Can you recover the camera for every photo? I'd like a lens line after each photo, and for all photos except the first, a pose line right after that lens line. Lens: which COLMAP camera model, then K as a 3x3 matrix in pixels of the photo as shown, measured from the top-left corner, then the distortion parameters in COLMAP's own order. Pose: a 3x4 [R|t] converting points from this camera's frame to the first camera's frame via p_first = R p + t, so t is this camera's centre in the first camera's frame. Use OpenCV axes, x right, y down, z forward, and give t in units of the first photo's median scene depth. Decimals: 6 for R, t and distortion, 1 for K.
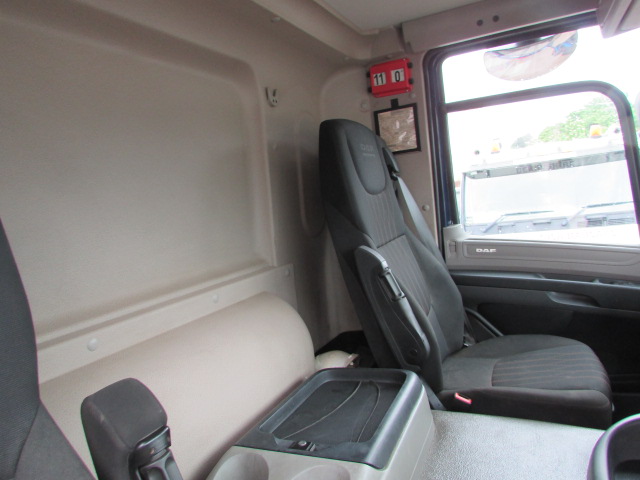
lens RADIAL K [[447.8, 0, 320.0], [0, 447.8, 240.0], [0, 0, 1]] dist [-0.029574, 0.003492]
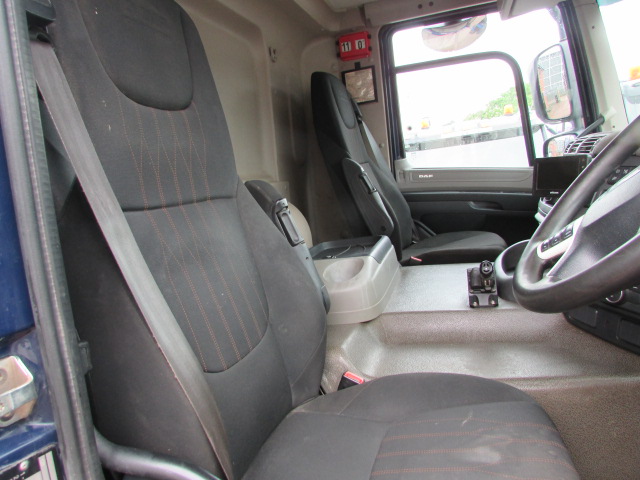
lens RADIAL K [[447.8, 0, 320.0], [0, 447.8, 240.0], [0, 0, 1]] dist [-0.029574, 0.003492]
pose [[0.988981, -0.027917, 0.145390, -0.158673], [0.023802, 0.999267, 0.029967, 0.178082], [-0.146120, -0.026176, 0.988921, -0.322050]]
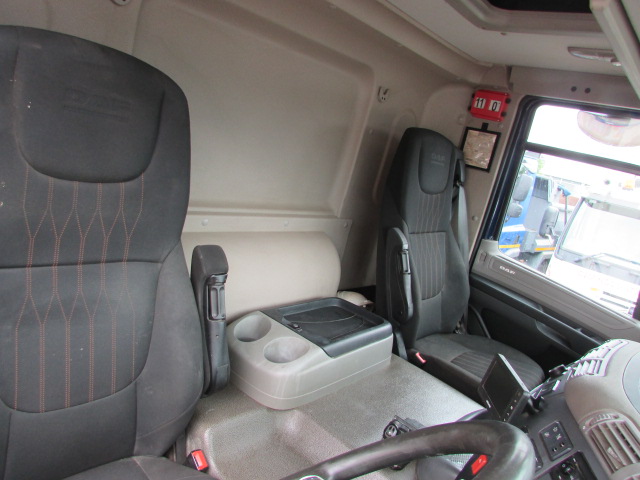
lens RADIAL K [[447.8, 0, 320.0], [0, 447.8, 240.0], [0, 0, 1]] dist [-0.029574, 0.003492]
pose [[0.902729, 0.383015, -0.195908, 0.126761], [-0.355486, 0.920580, 0.161751, -0.069069], [0.242302, -0.076375, 0.967190, -0.286683]]
